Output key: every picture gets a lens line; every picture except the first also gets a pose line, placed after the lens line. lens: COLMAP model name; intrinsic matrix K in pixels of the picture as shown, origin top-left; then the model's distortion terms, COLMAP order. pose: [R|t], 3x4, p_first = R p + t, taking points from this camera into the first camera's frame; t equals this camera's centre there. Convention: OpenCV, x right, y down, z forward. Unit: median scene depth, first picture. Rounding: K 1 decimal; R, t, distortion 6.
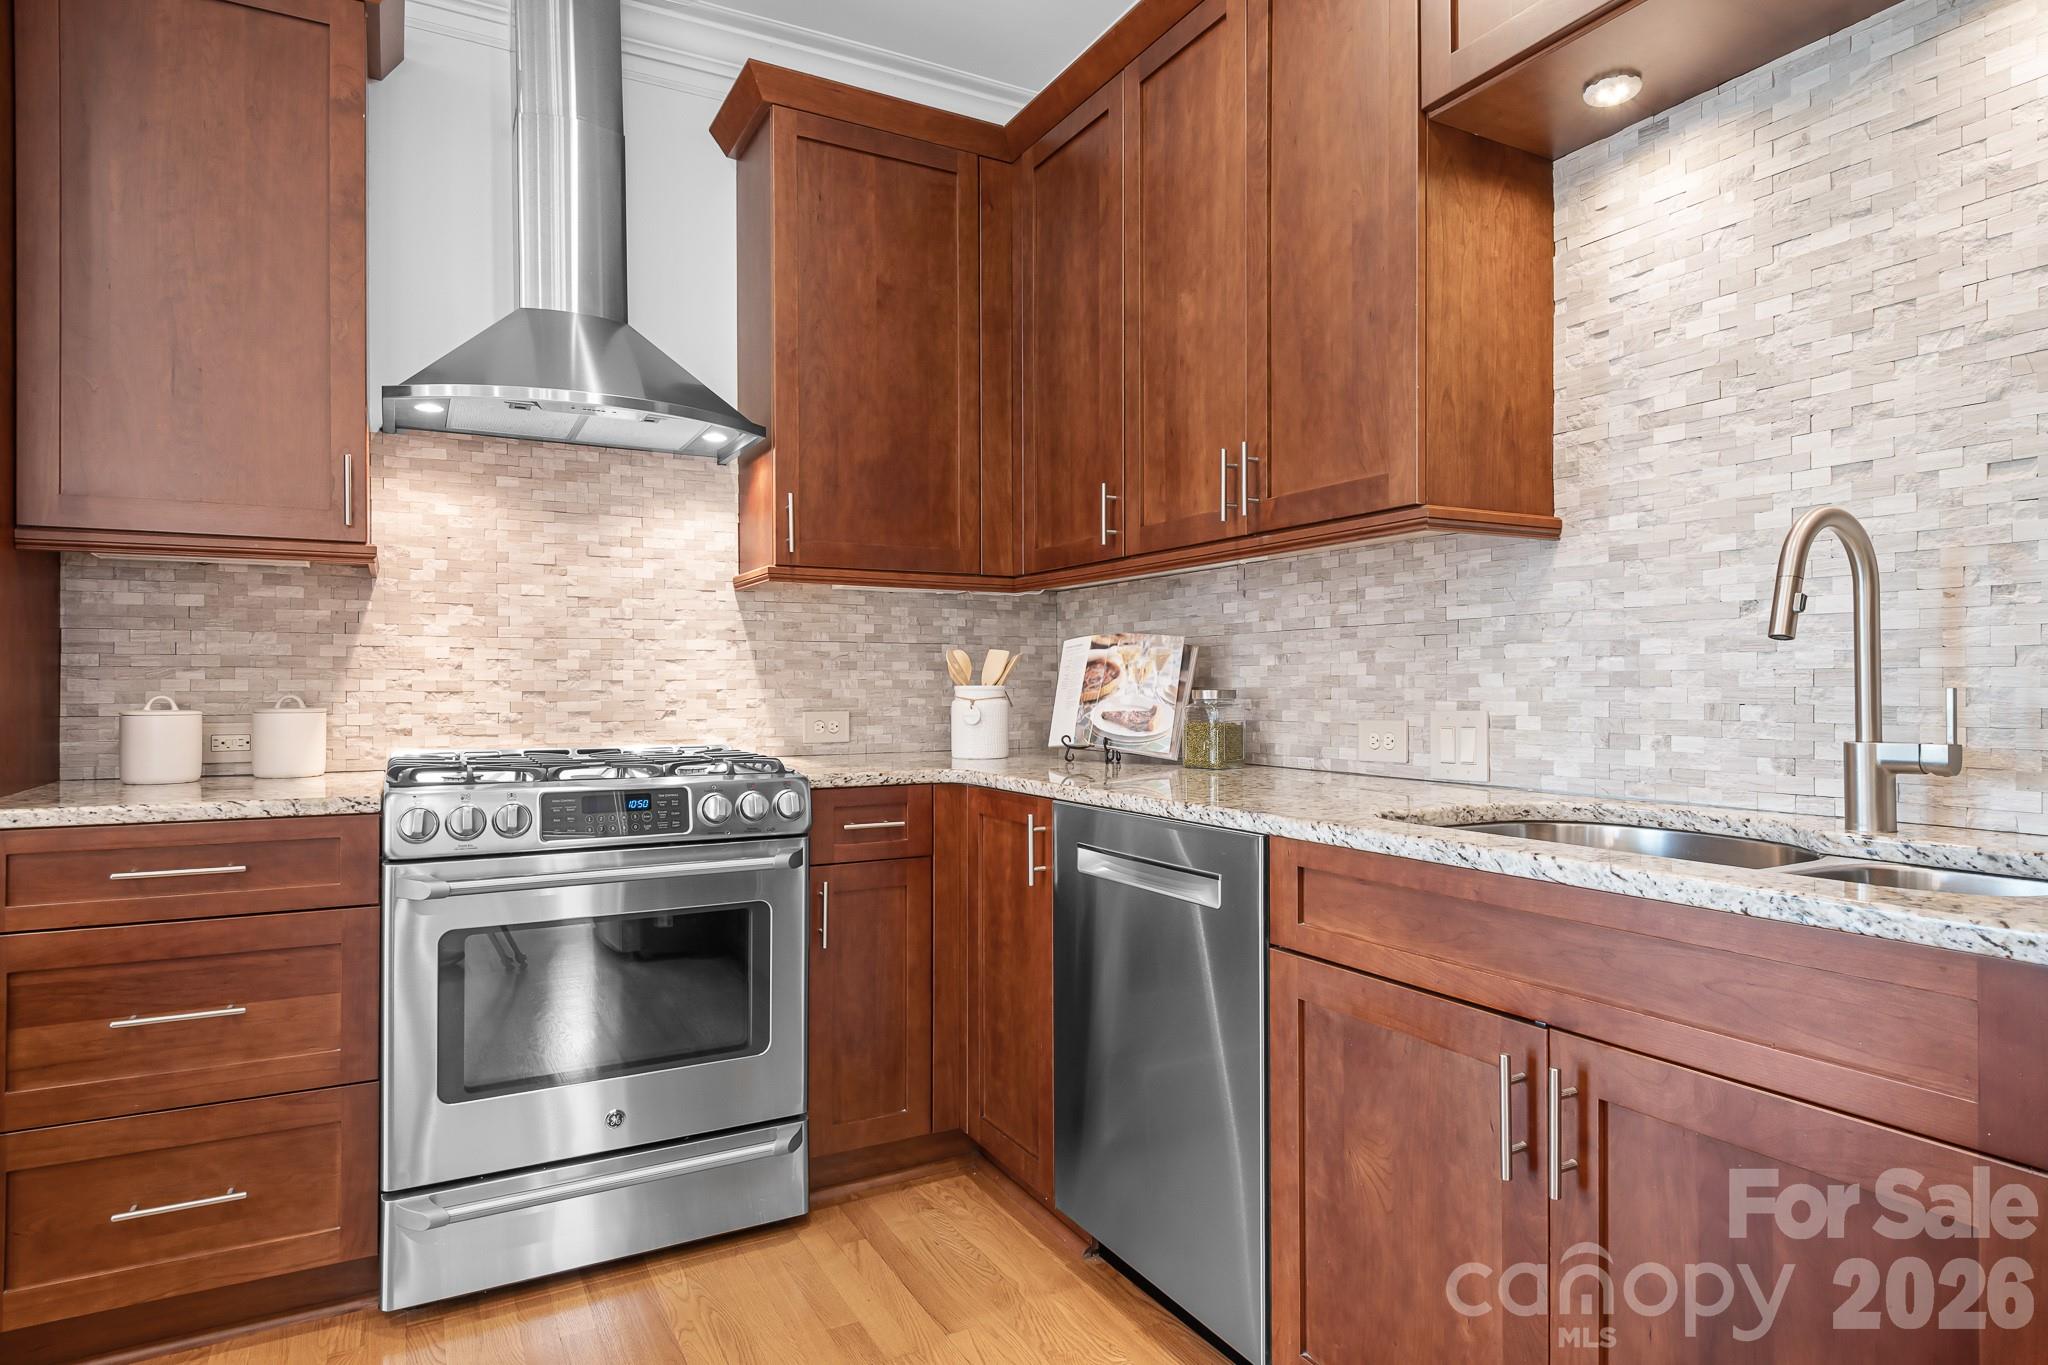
lens RADIAL K [[1161.5, 0, 1024.0], [0, 1161.5, 682.5], [0, 0, 1]] dist [0.029699, -0.023471]
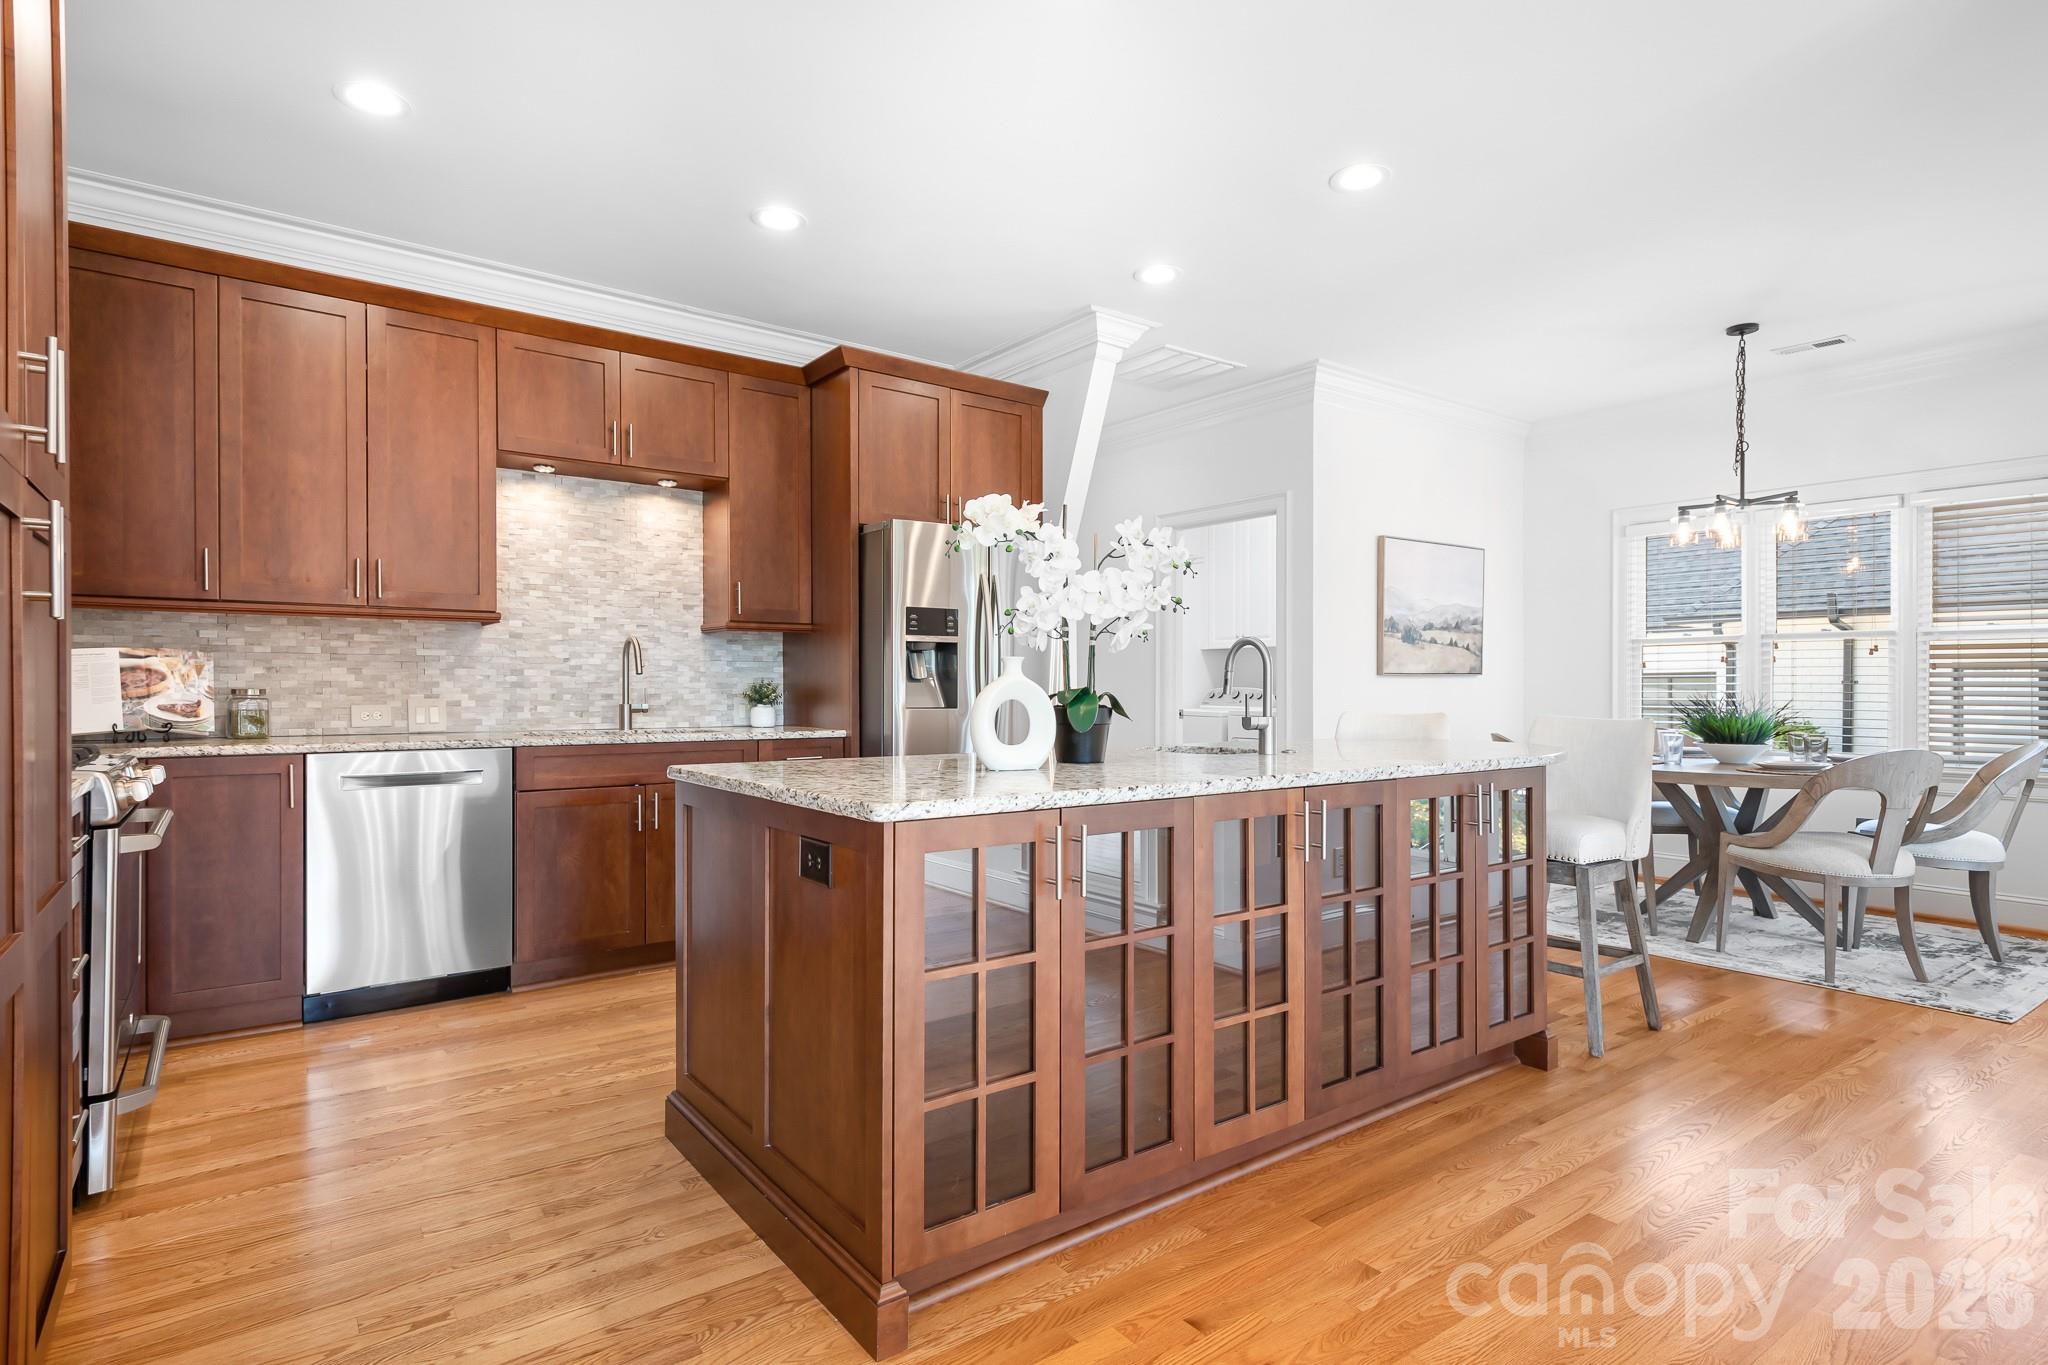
lens RADIAL K [[1053.2, 0, 1020.2], [0, 1053.2, 689.6], [0, 0, 1]] dist [0.000456, 0.000097]
pose [[-0.146012, 0.000701, 0.989283, -1.482513], [-0.005082, 0.999986, -0.001459, 0.004393], [-0.989270, -0.005241, -0.146007, 0.187610]]
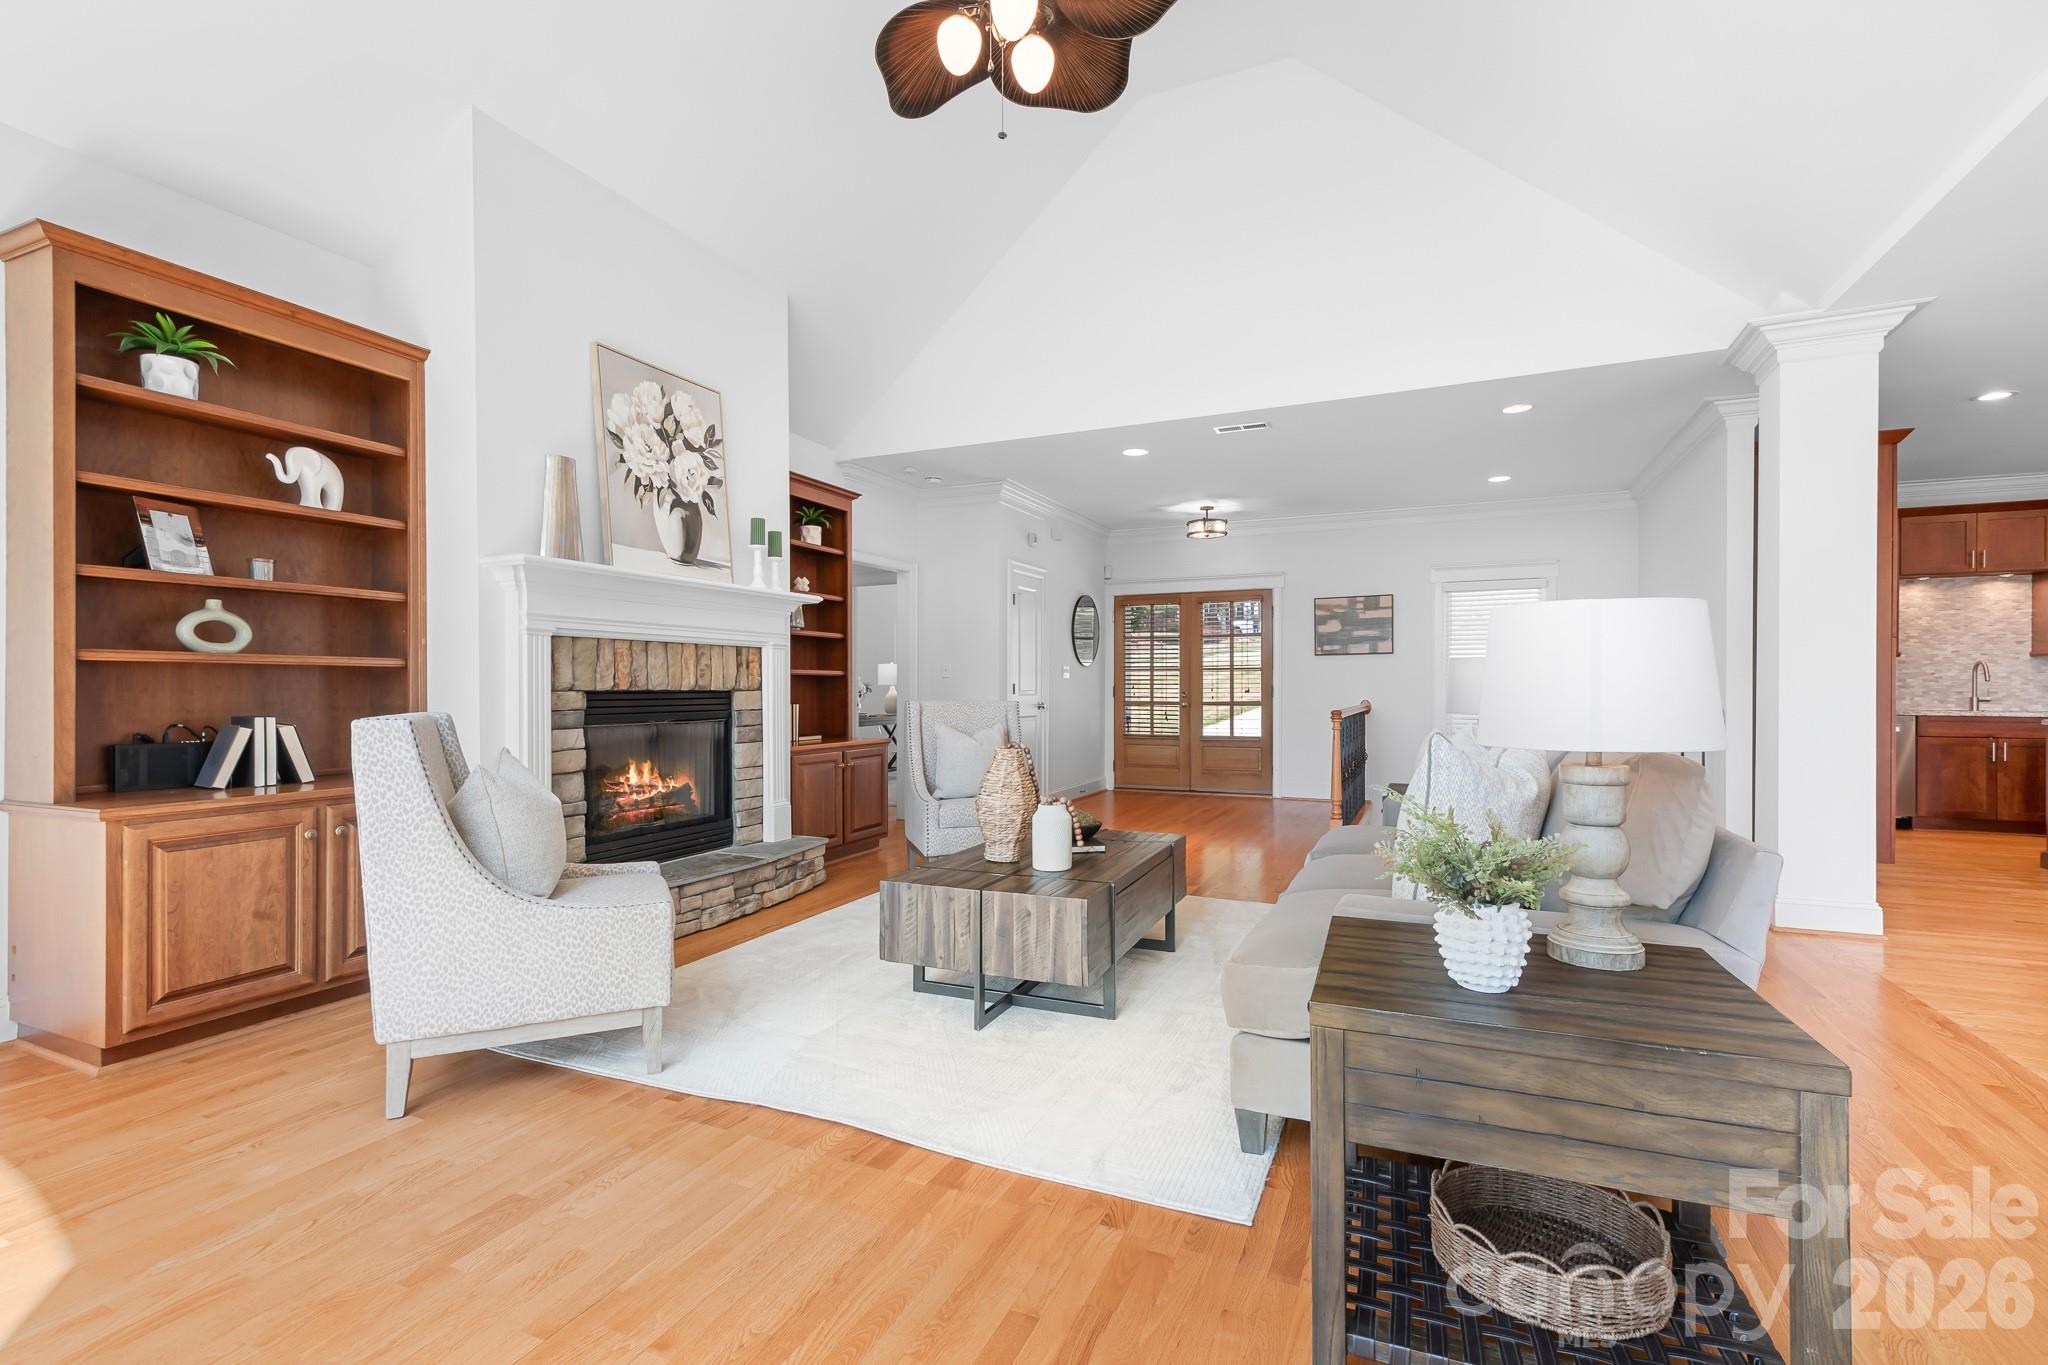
lens RADIAL K [[923.7, 0, 1020.1], [0, 923.7, 690.2], [0, 0, 1]] dist [0.001285, 0.000387]
pose [[0.795731, -0.002349, 0.605645, -3.853499], [-0.003386, 0.999960, 0.008328, -0.006092], [-0.605641, -0.008678, 0.795691, 0.085893]]
